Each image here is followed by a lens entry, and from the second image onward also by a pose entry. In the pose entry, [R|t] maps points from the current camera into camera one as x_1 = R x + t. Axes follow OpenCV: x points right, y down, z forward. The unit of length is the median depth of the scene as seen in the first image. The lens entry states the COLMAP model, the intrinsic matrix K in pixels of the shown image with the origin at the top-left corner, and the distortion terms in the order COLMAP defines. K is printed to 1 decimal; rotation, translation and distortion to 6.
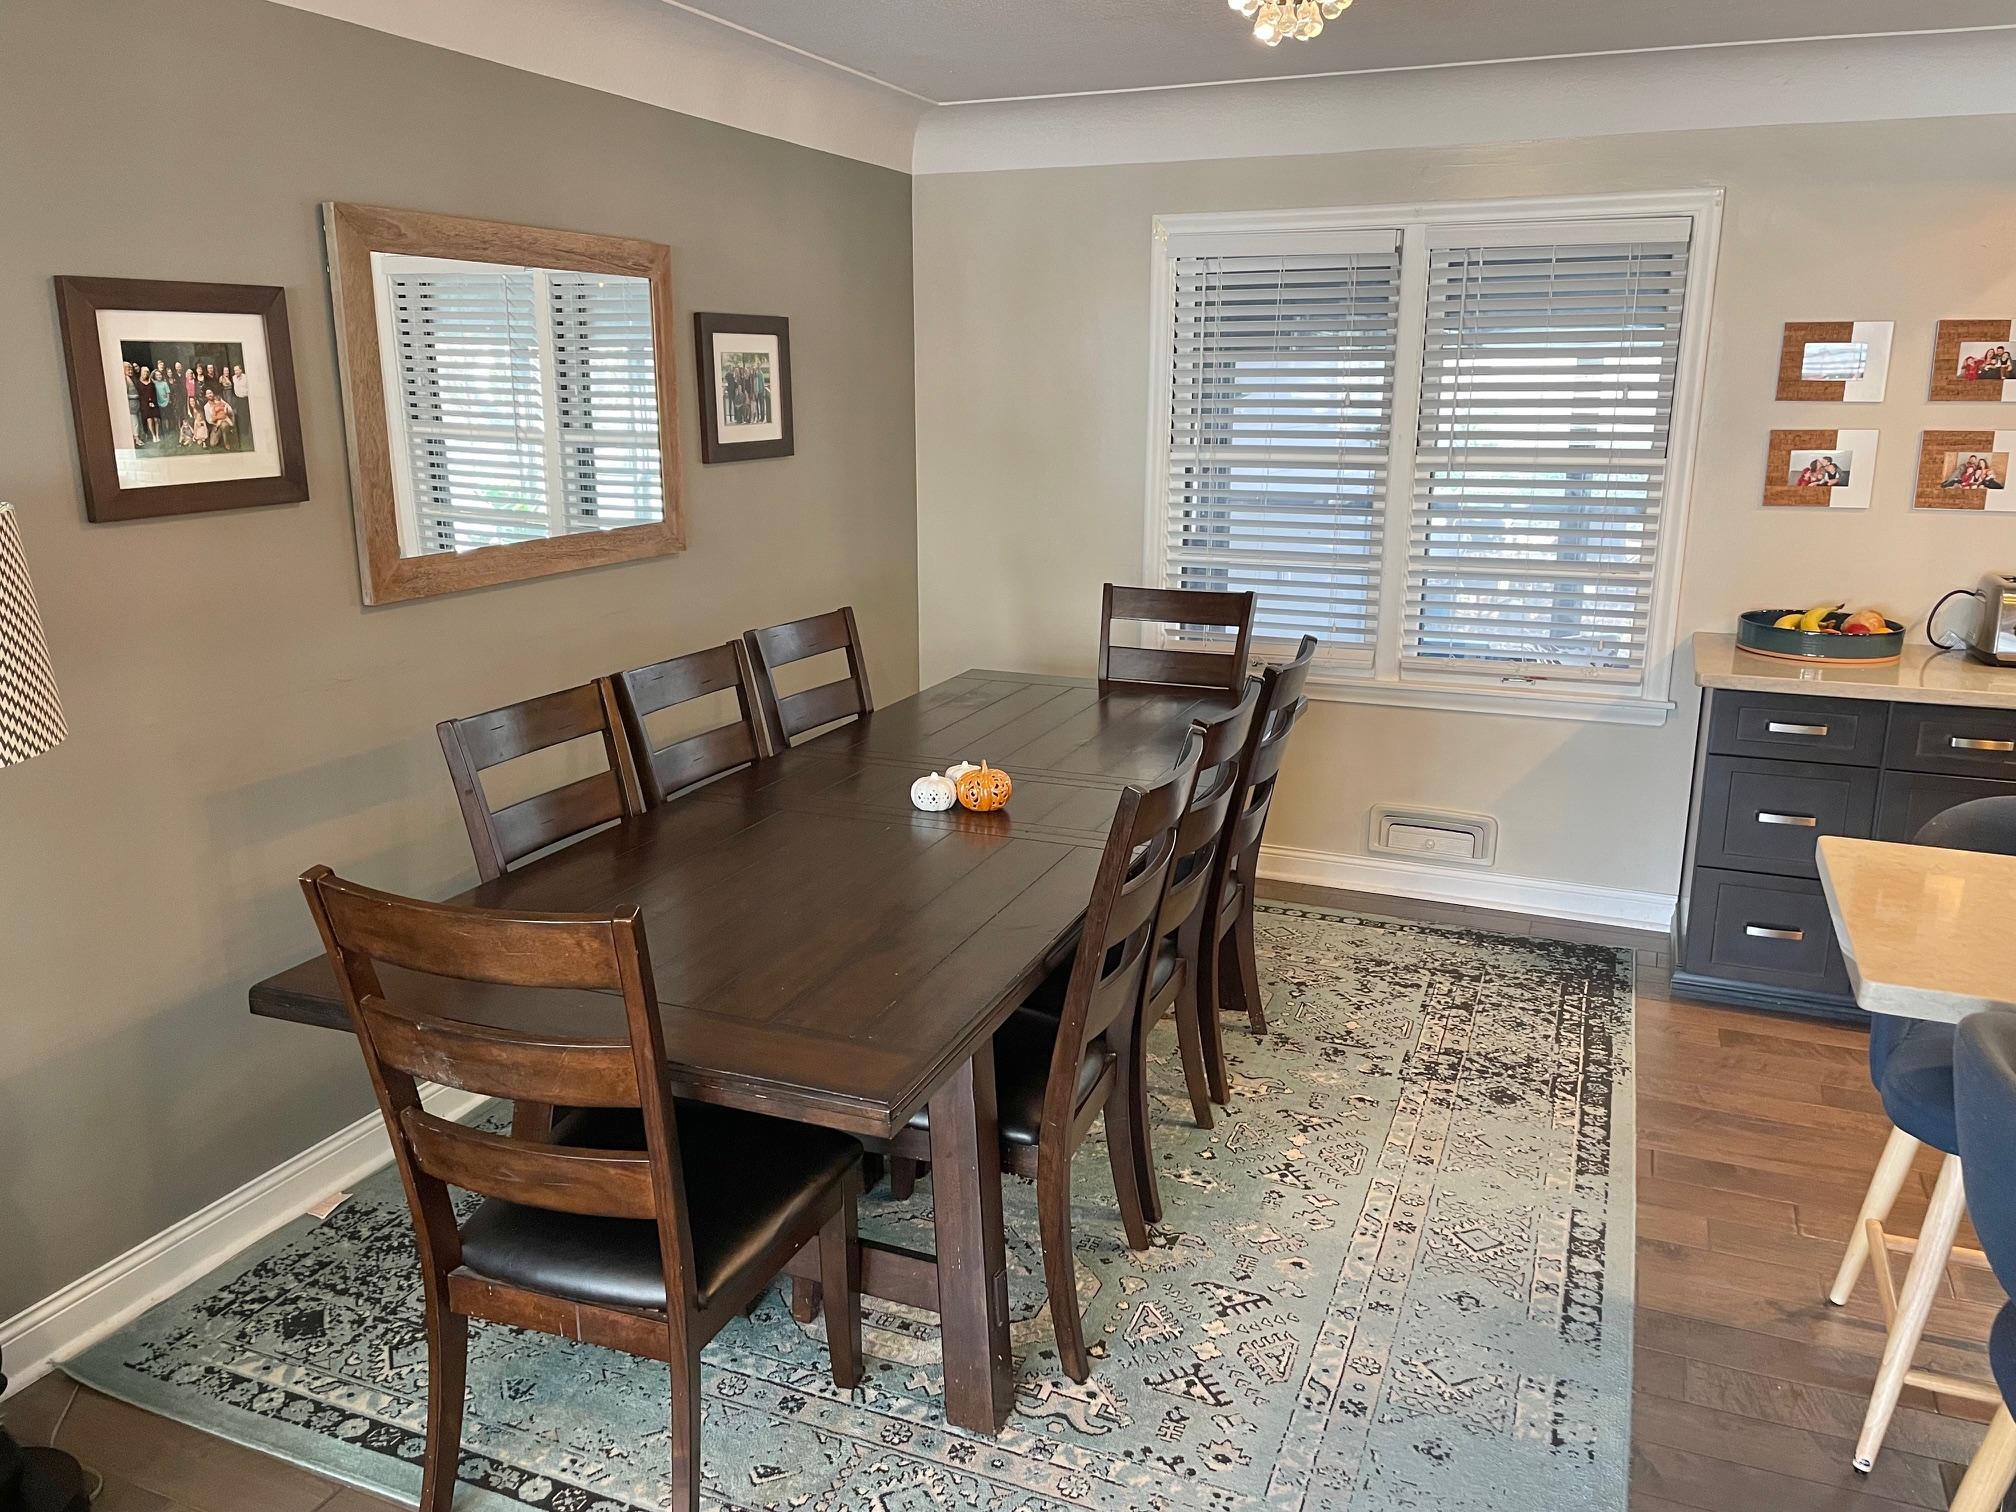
lens RADIAL K [[1520.9, 0, 996.2], [0, 1520.9, 759.4], [0, 0, 1]] dist [0.059584, -0.059913]
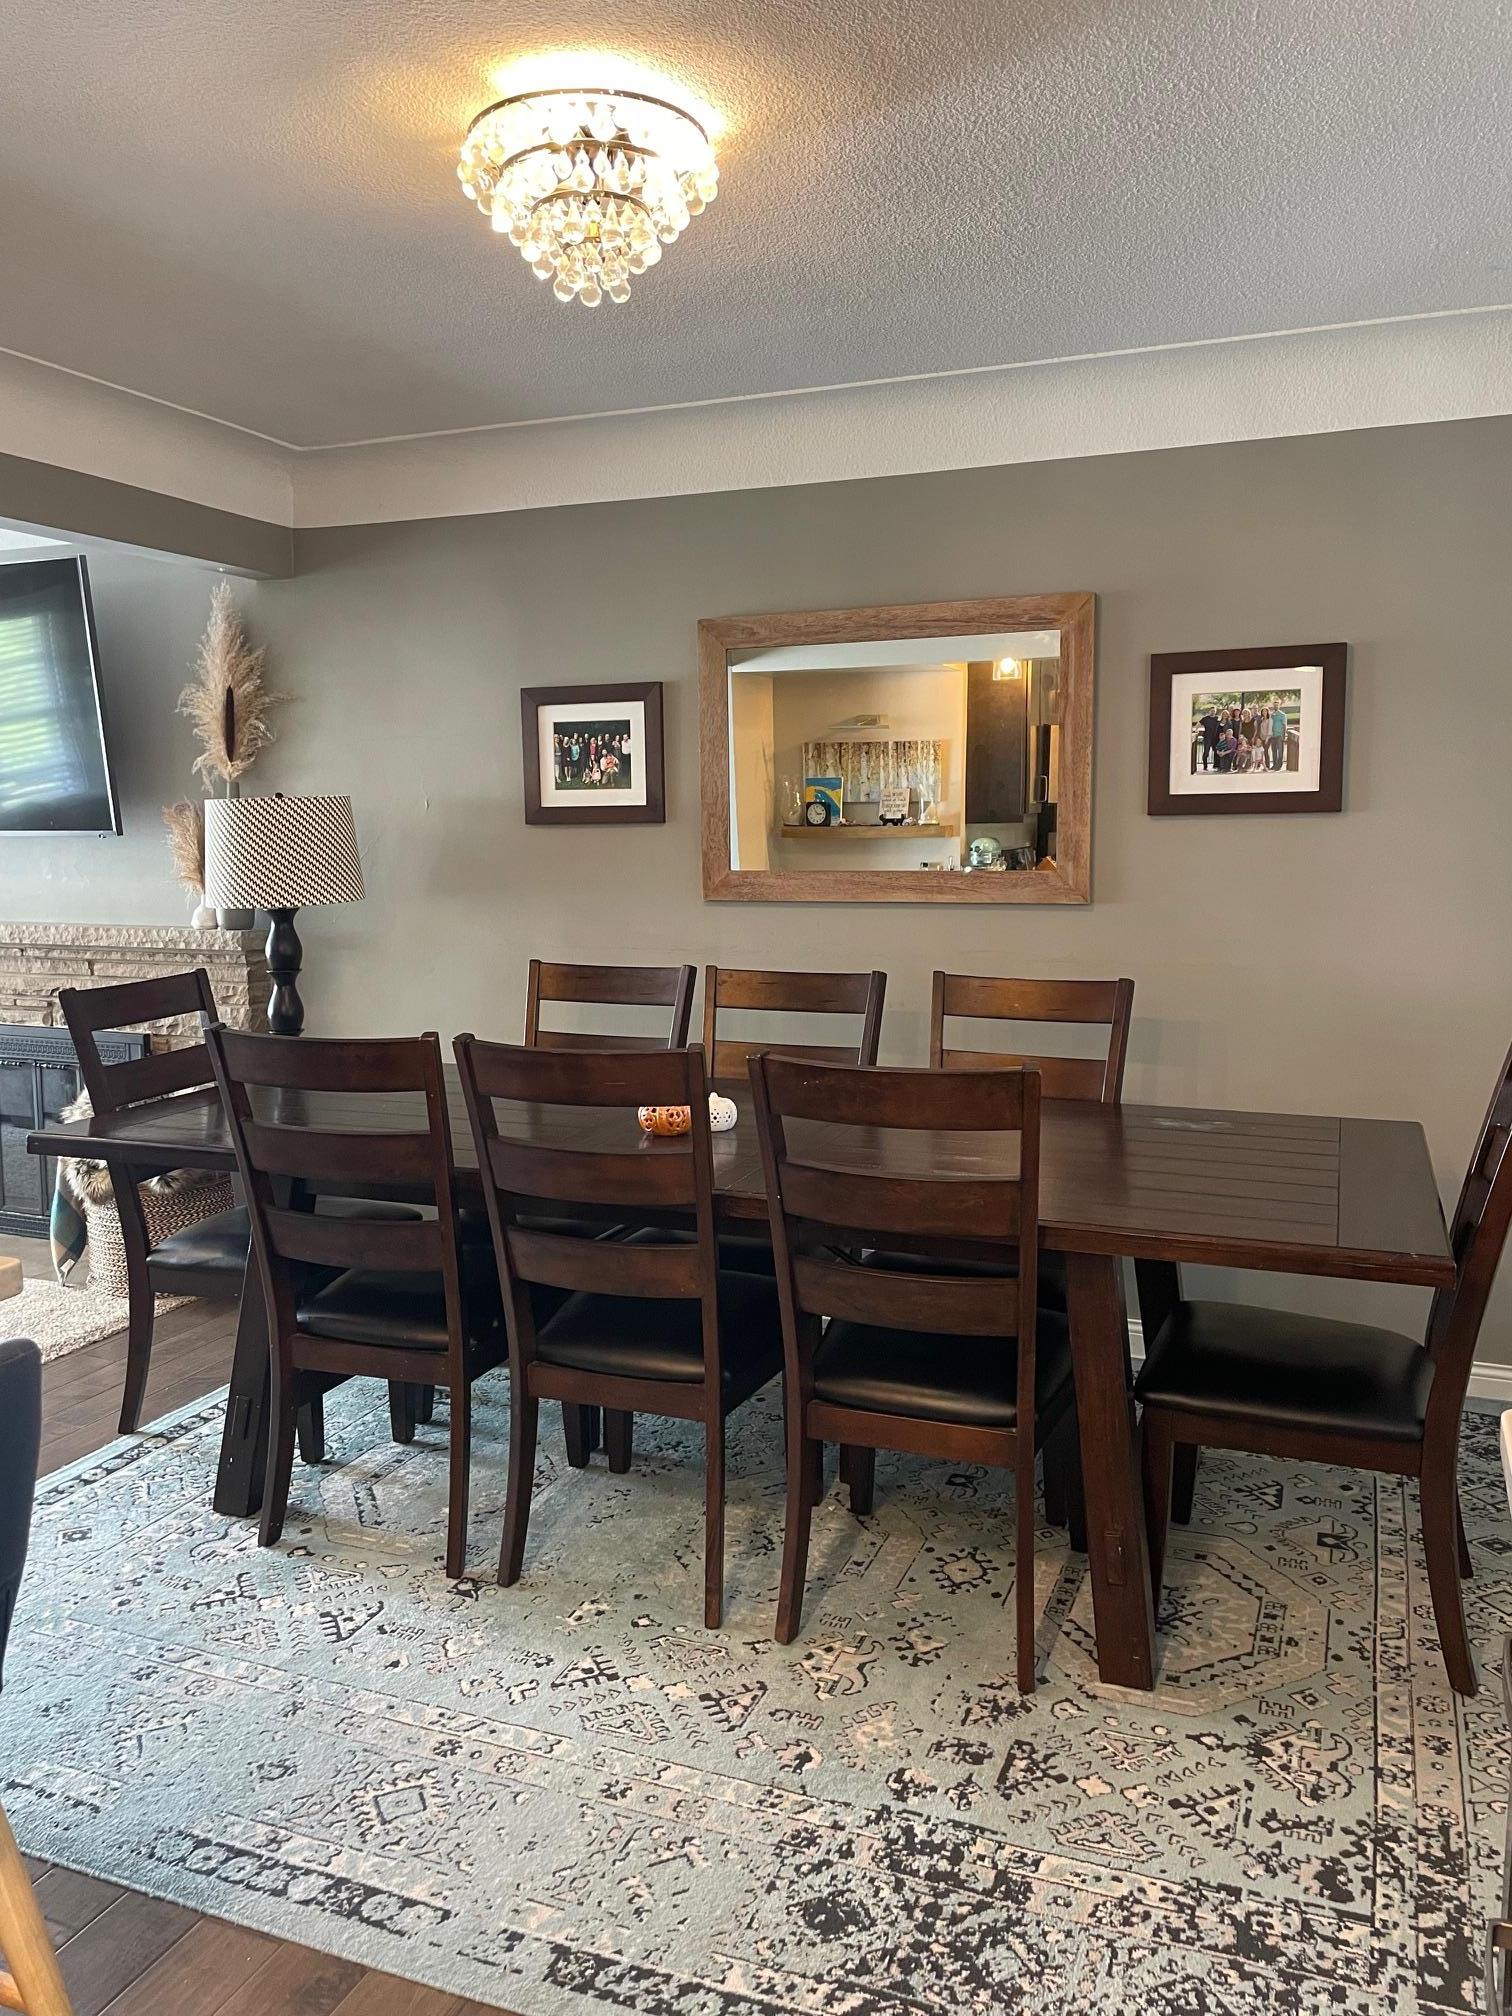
lens RADIAL K [[1520.9, 0, 747.1], [0, 1520.9, 995.8], [0, 0, 1]] dist [0.059584, -0.059913]
pose [[0.018499, 0.124546, -0.992041, 0.799116], [-0.231212, 0.965849, 0.116946, -0.153966], [0.972727, 0.227209, 0.046663, 0.818965]]
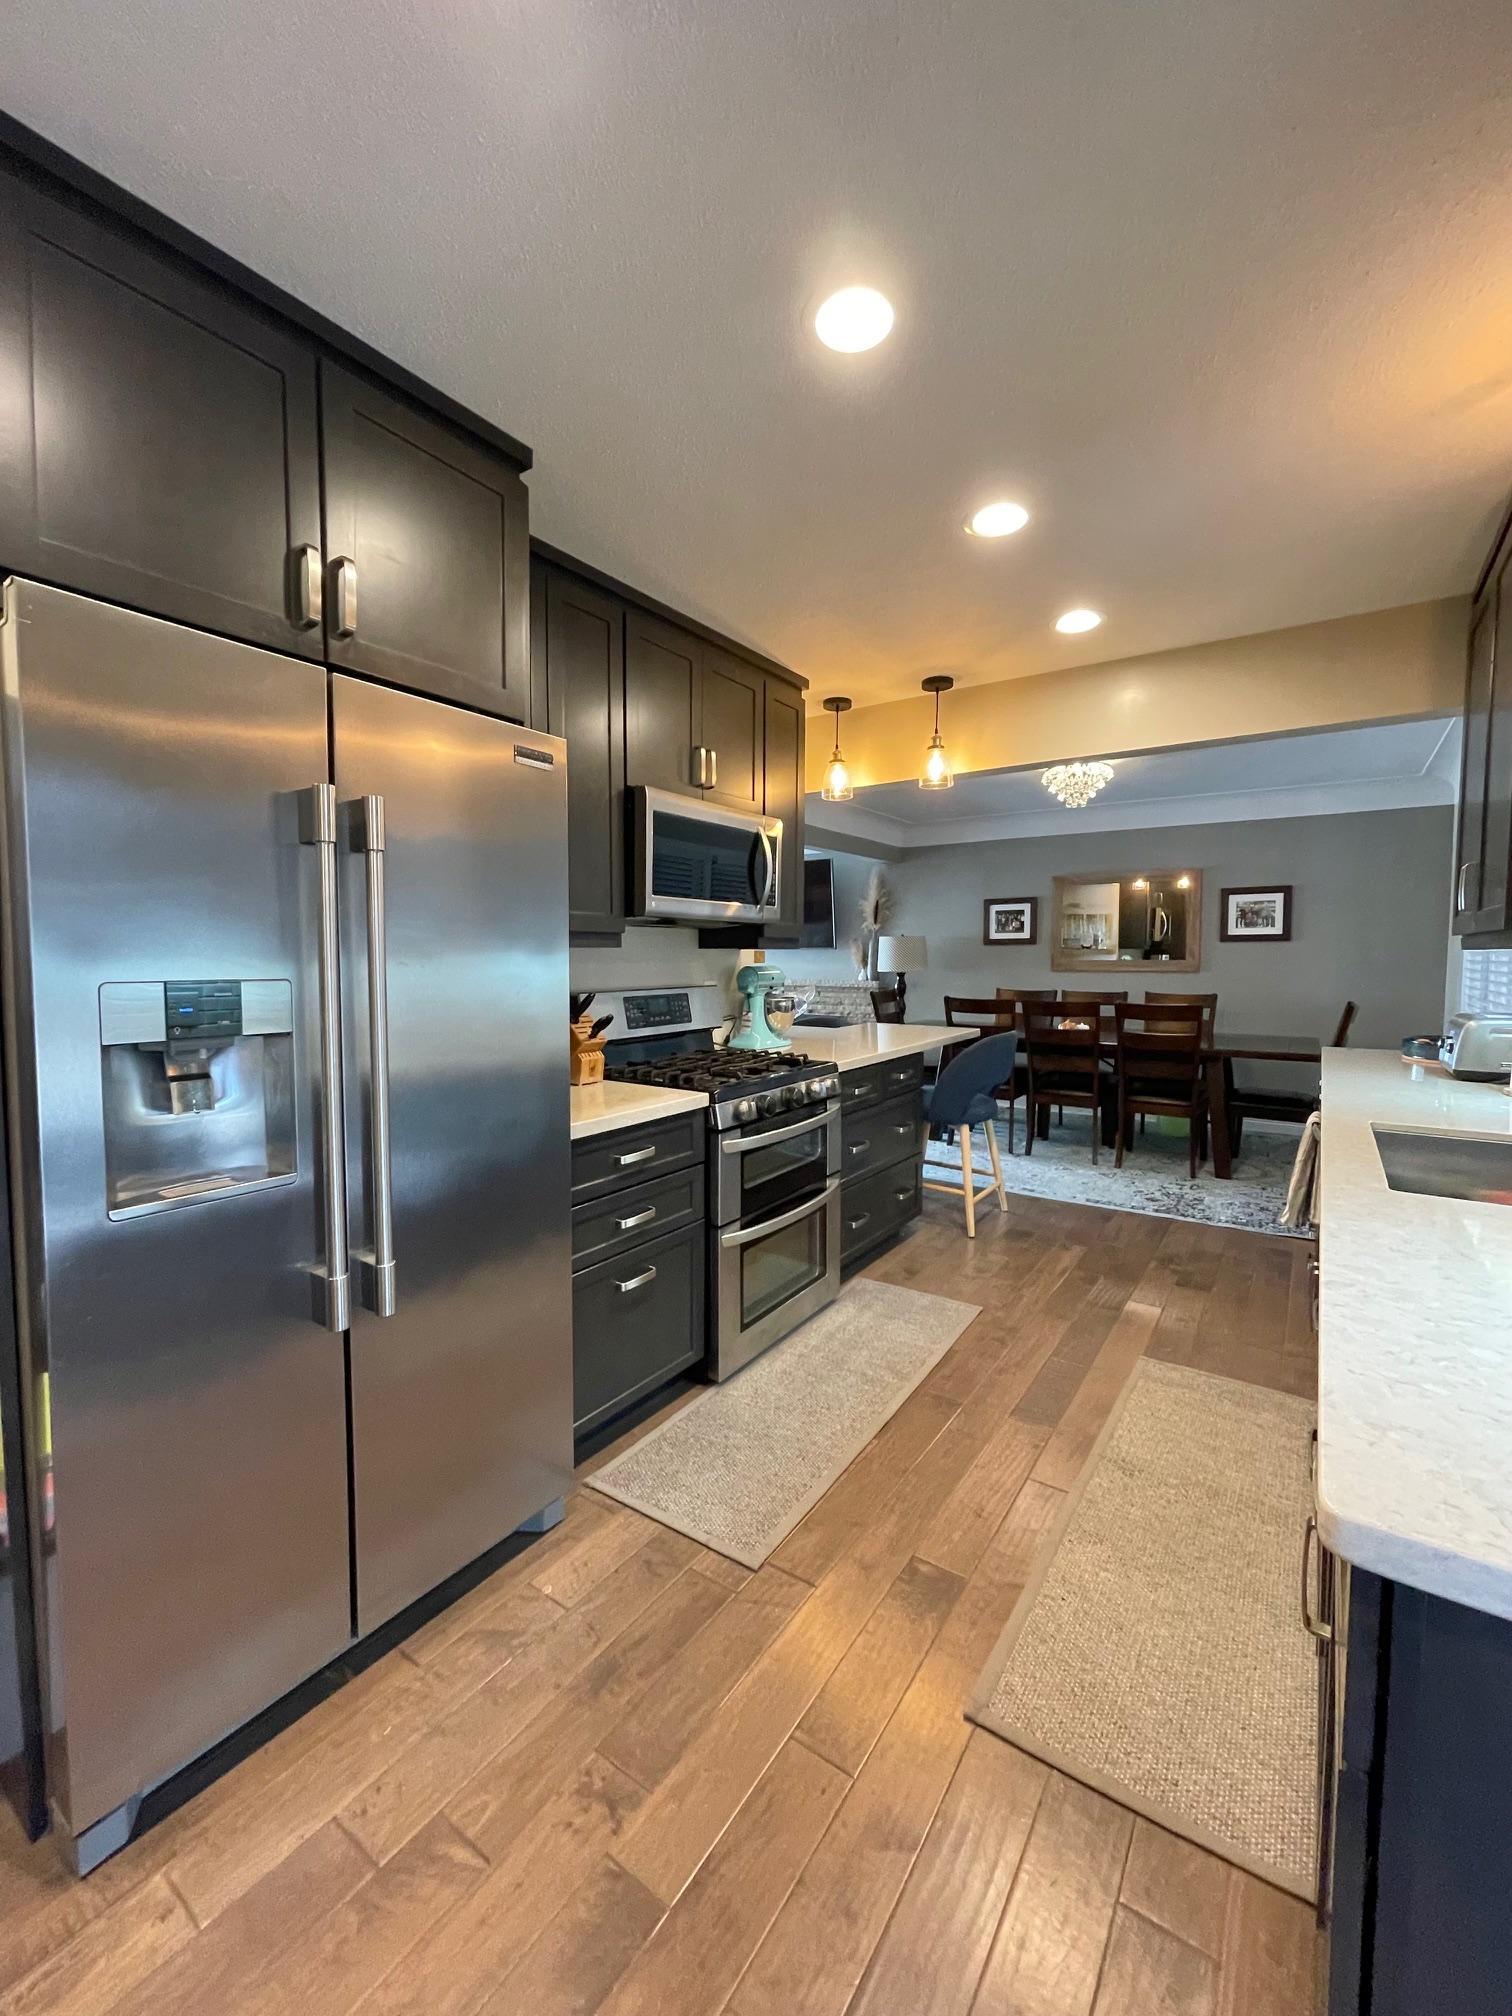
lens RADIAL K [[828.9, 0, 746.3], [0, 828.9, 1008.4], [0, 0, 1]] dist [-0.003836, -0.000014]
pose [[-0.196615, 0.074240, -0.977666, 1.573202], [-0.230173, 0.965769, 0.119626, -0.066209], [0.953081, 0.248553, -0.172797, 0.523191]]
